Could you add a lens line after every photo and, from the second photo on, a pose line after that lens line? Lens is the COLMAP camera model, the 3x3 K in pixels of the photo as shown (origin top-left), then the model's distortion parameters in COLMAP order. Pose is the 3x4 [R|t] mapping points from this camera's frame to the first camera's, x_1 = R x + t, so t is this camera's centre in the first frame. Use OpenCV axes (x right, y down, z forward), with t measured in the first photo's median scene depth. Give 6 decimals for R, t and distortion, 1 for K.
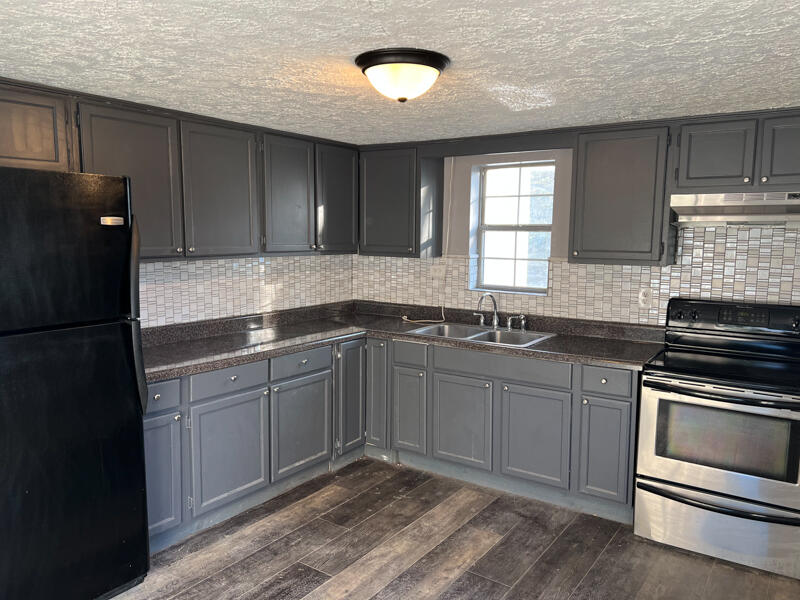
lens RADIAL K [[619.4, 0, 397.9], [0, 619.4, 292.6], [0, 0, 1]] dist [0.057657, -0.057257]
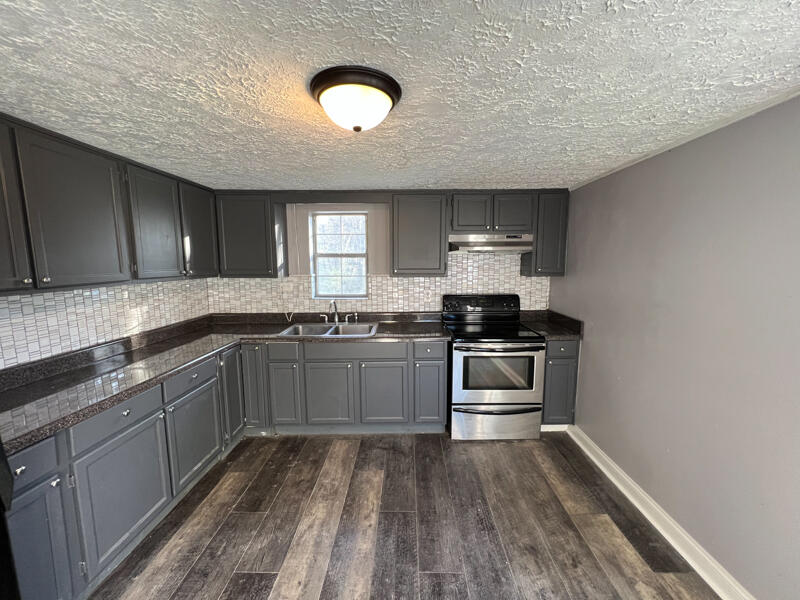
lens RADIAL K [[321.9, 0, 395.7], [0, 321.9, 296.1], [0, 0, 1]] dist [-0.000408, -0.000098]
pose [[0.824524, -0.075114, 0.560819, -0.175153], [0.068274, 0.997115, 0.033172, -0.027162], [-0.561693, 0.010938, 0.827274, 0.338467]]
